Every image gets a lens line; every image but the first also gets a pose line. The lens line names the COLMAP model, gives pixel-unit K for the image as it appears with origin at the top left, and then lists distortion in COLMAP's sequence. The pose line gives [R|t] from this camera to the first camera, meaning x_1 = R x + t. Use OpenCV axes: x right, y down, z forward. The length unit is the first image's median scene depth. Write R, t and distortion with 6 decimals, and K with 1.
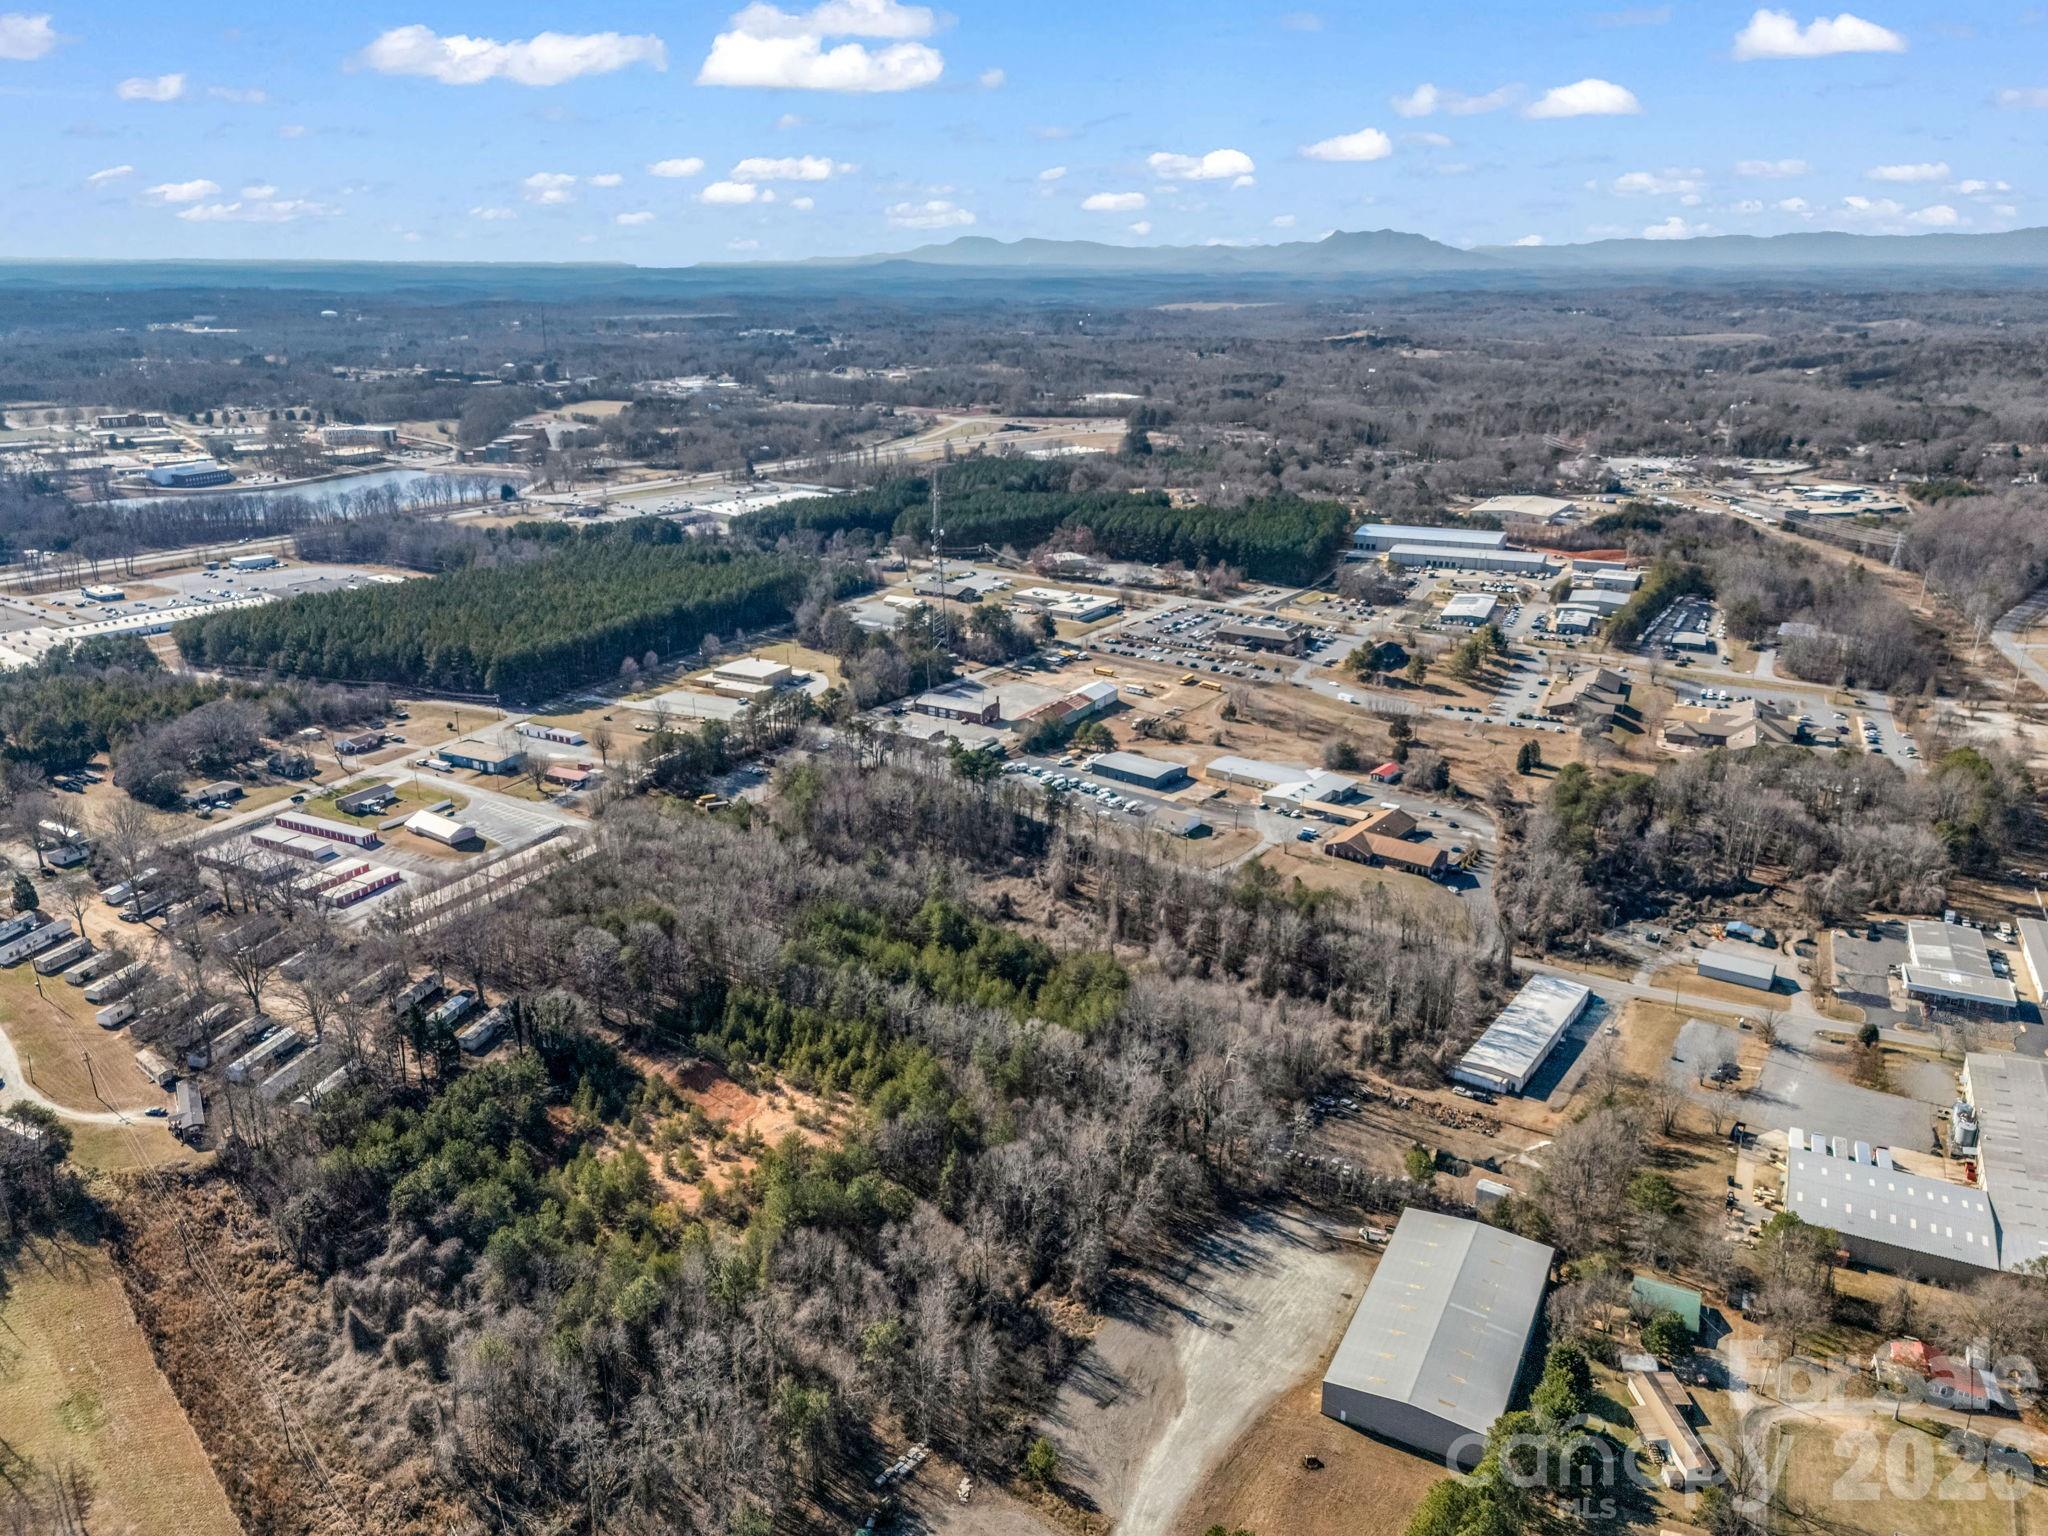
lens RADIAL K [[1501.3, 0, 1024.4], [0, 1501.3, 802.1], [0, 0, 1]] dist [0.096702, -0.100312]
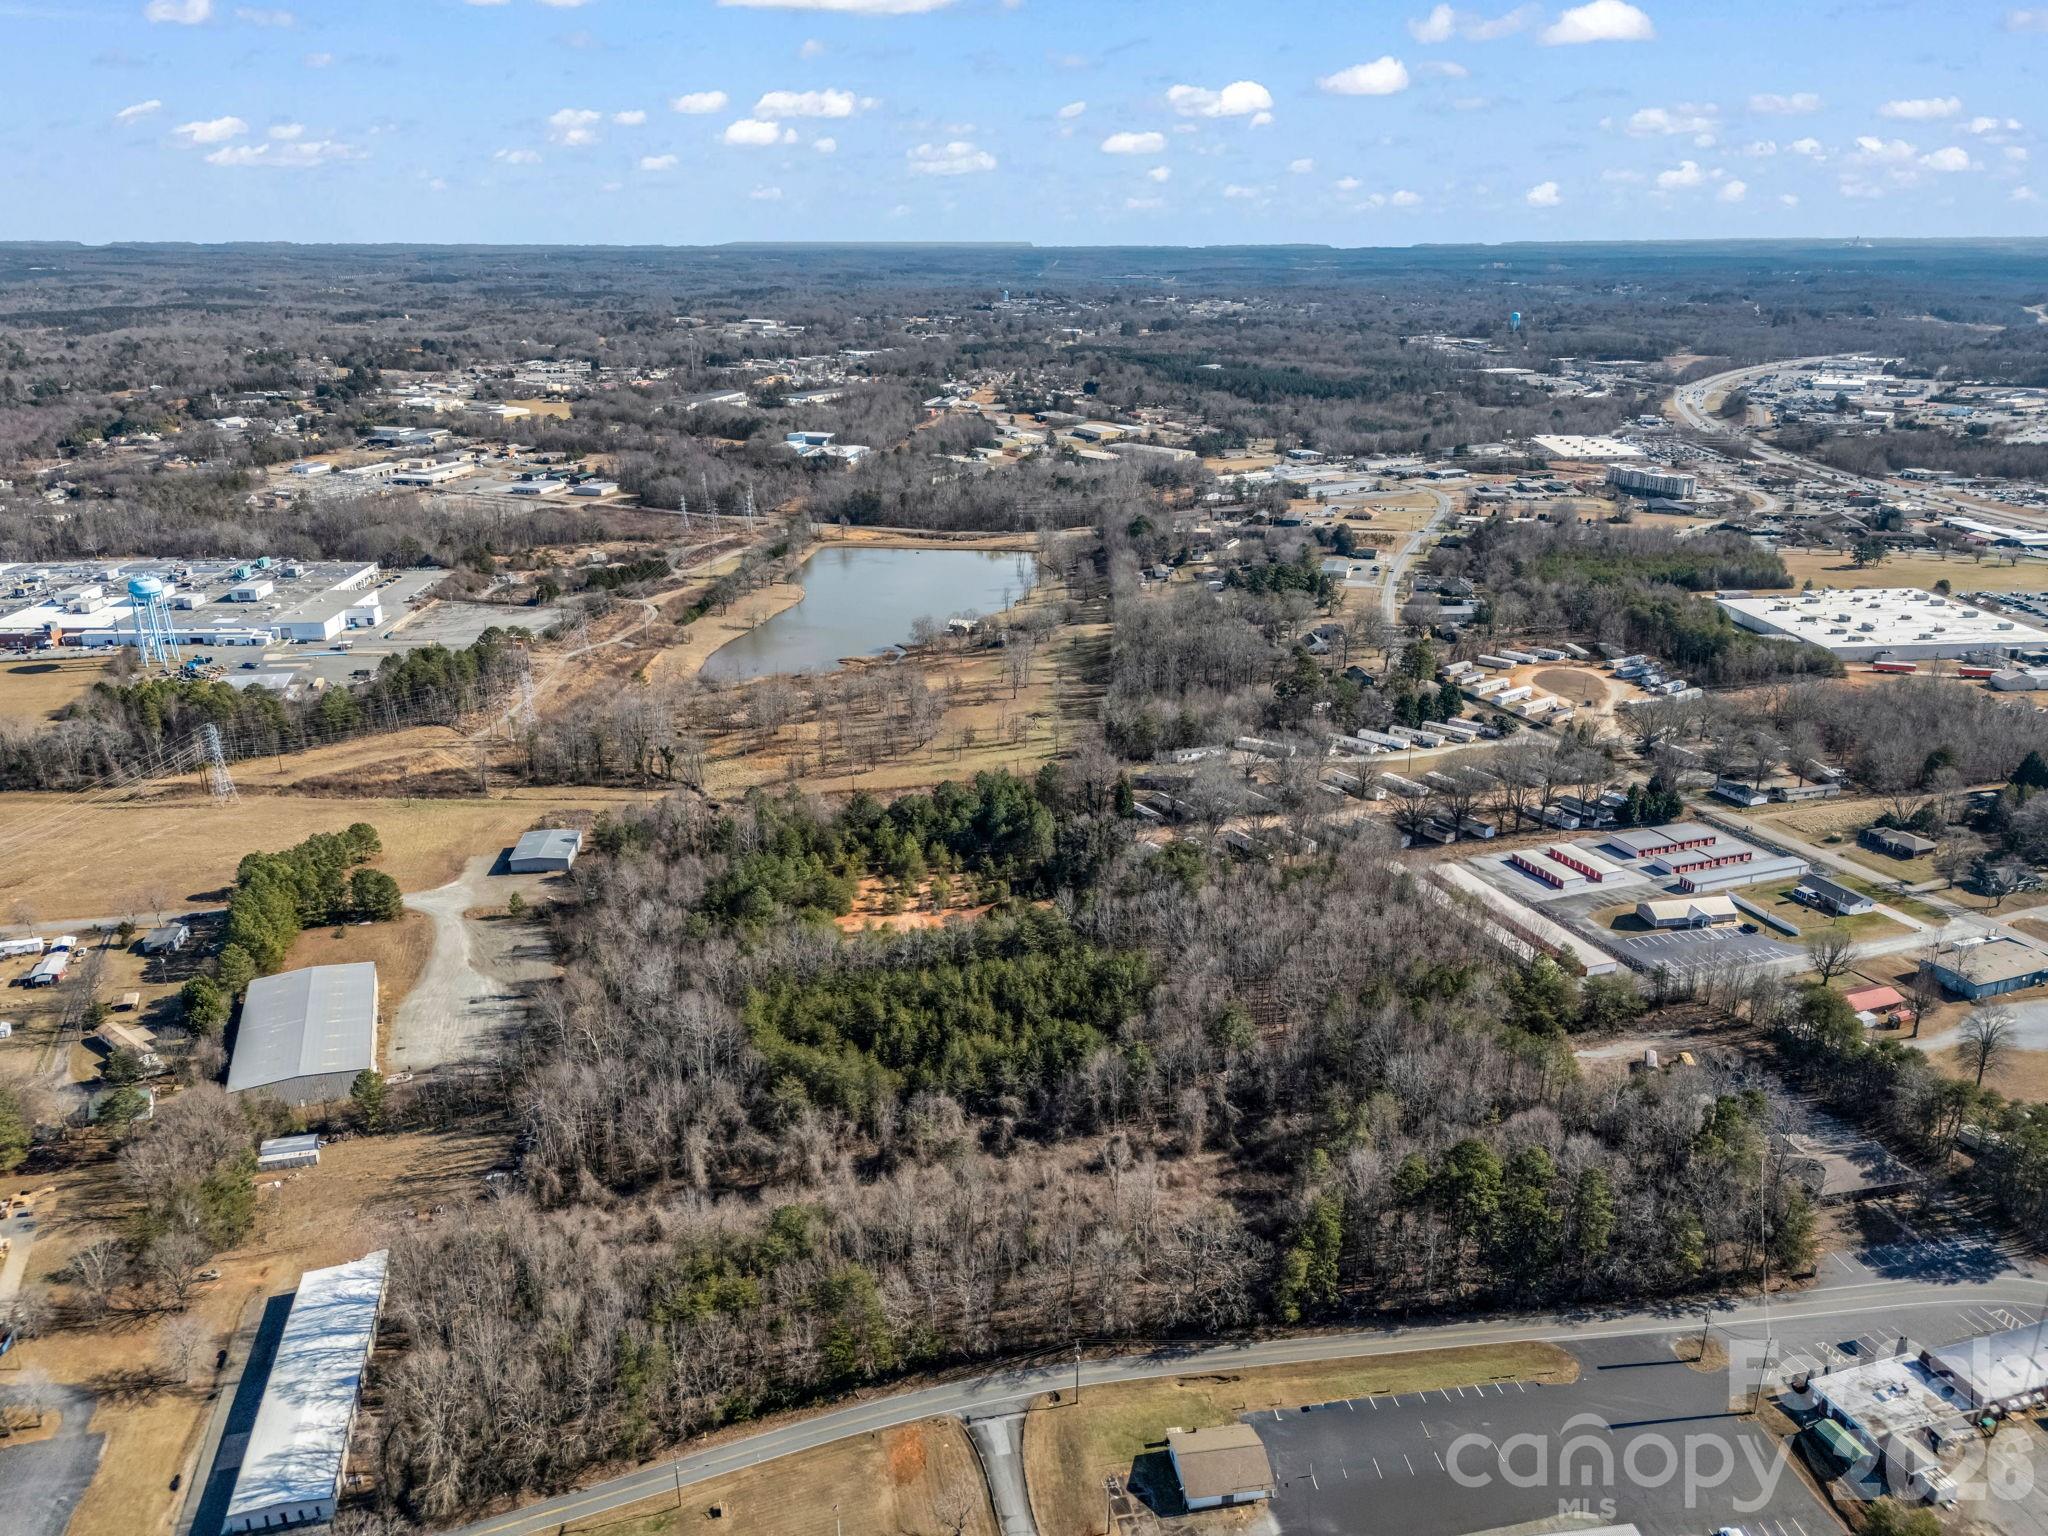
lens RADIAL K [[1501.3, 0, 1024.4], [0, 1501.3, 802.1], [0, 0, 1]] dist [0.096702, -0.100312]
pose [[-0.657775, 0.266637, -0.704440, 0.376401], [-0.255994, 0.800434, 0.542008, -0.346610], [0.708378, 0.536852, -0.458248, 0.981342]]
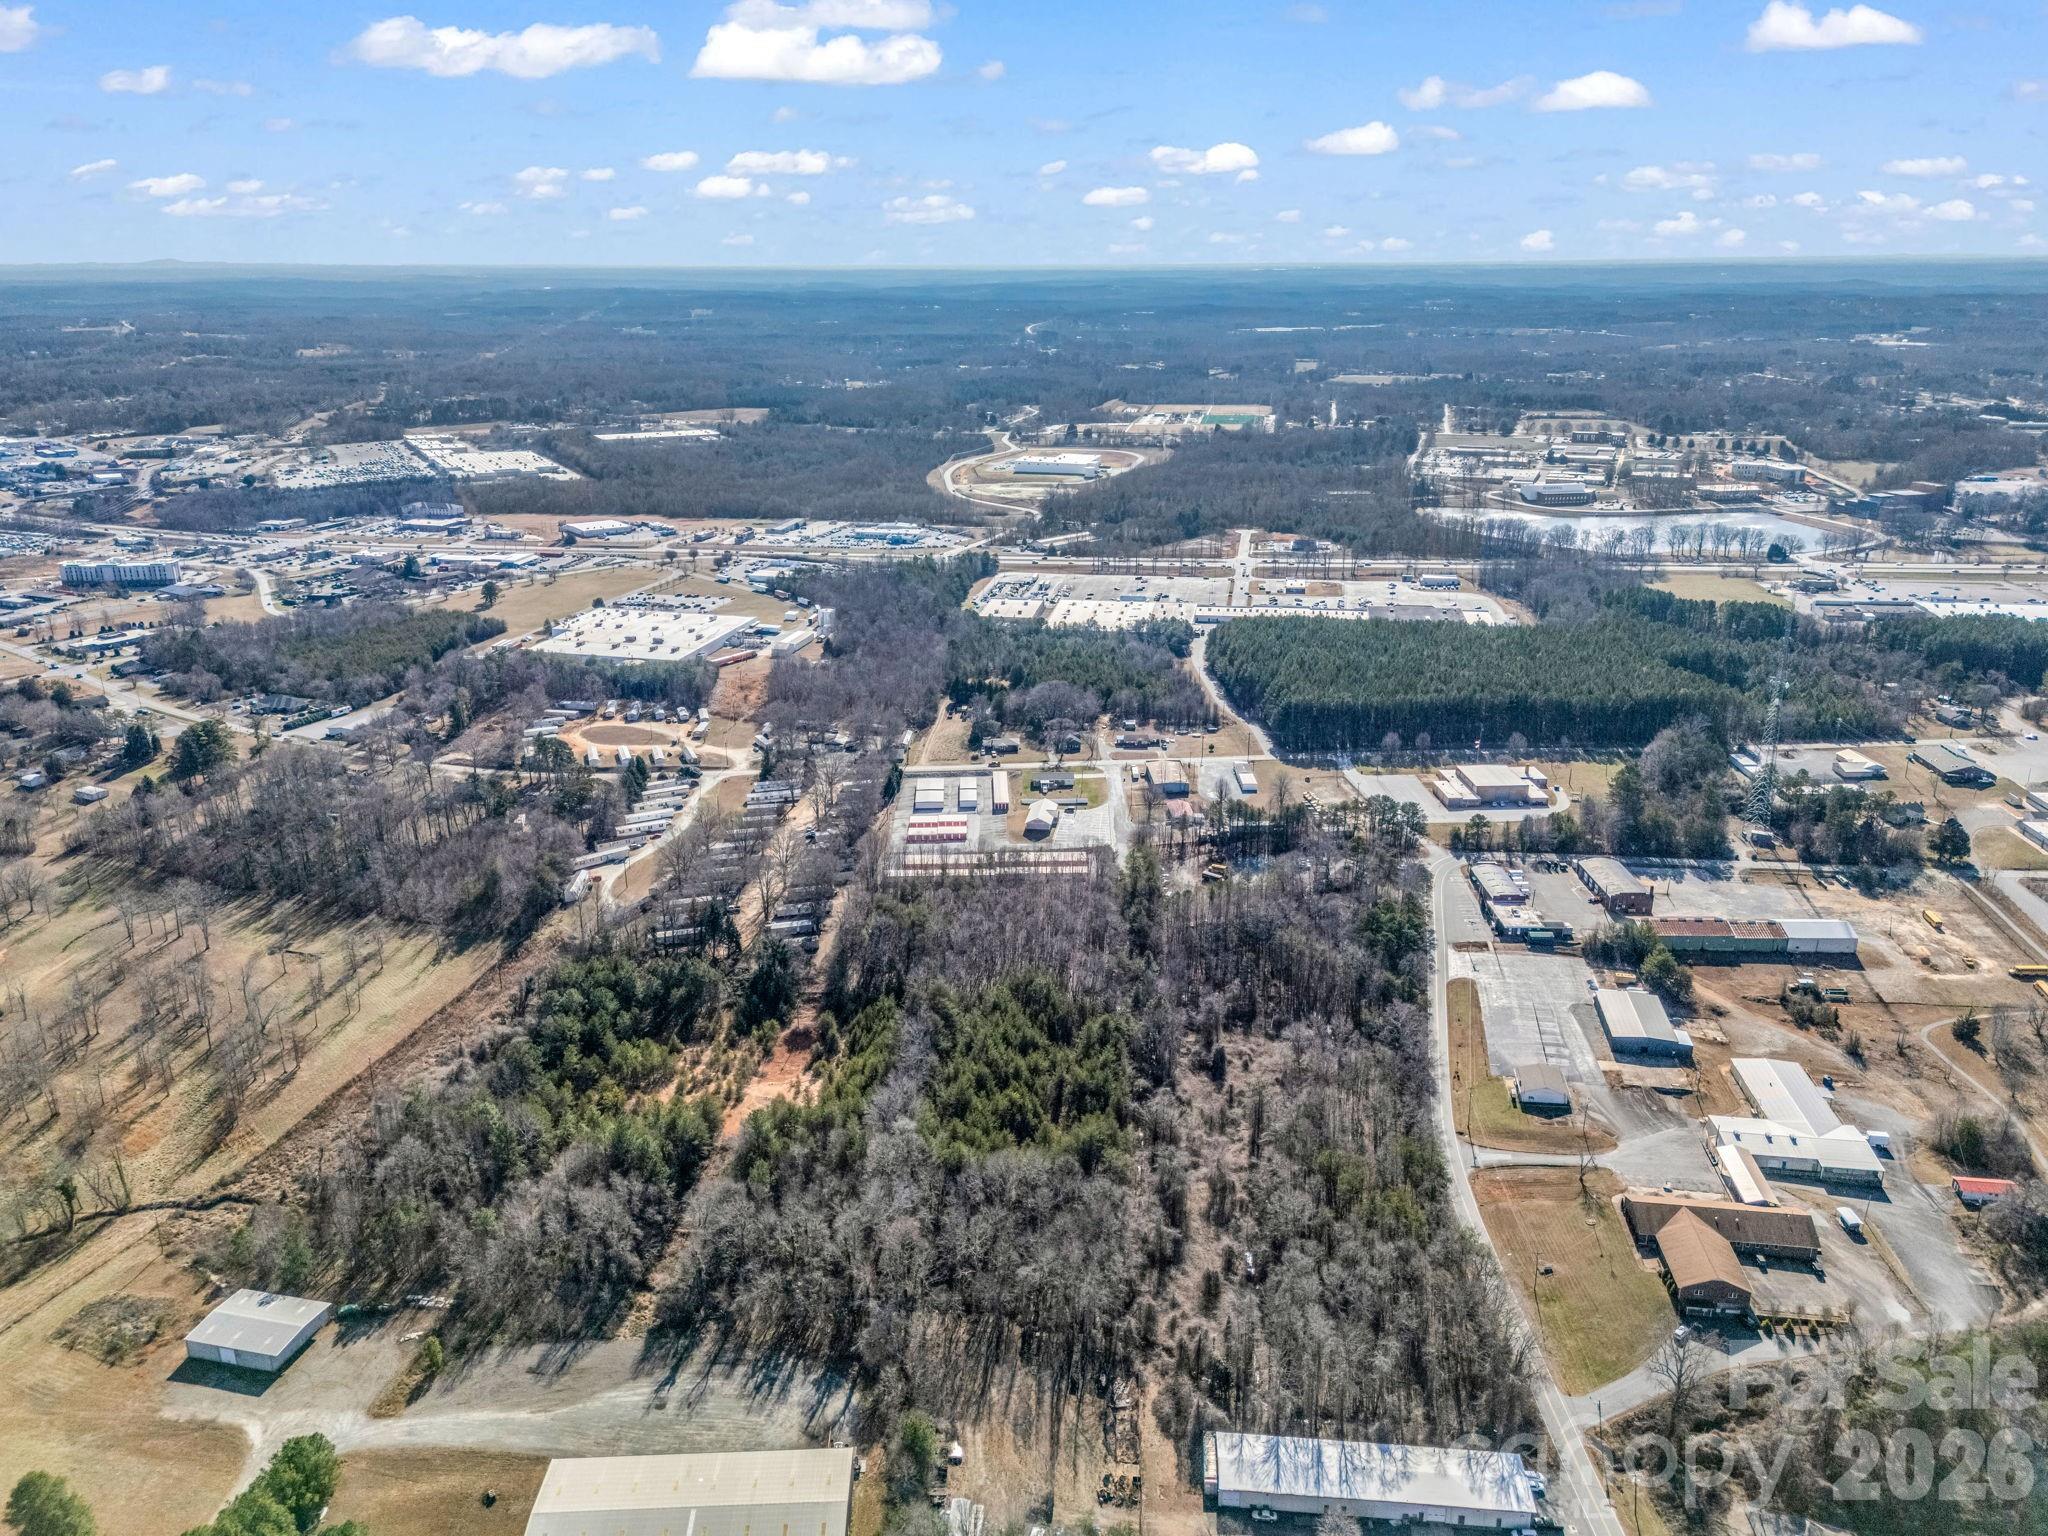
lens RADIAL K [[1501.3, 0, 1024.4], [0, 1501.3, 802.1], [0, 0, 1]] dist [0.096702, -0.100312]
pose [[0.497918, 0.293632, -0.816001, 0.539789], [-0.292290, 0.942702, 0.160871, -0.166774], [0.816483, 0.158408, 0.555214, 0.279097]]
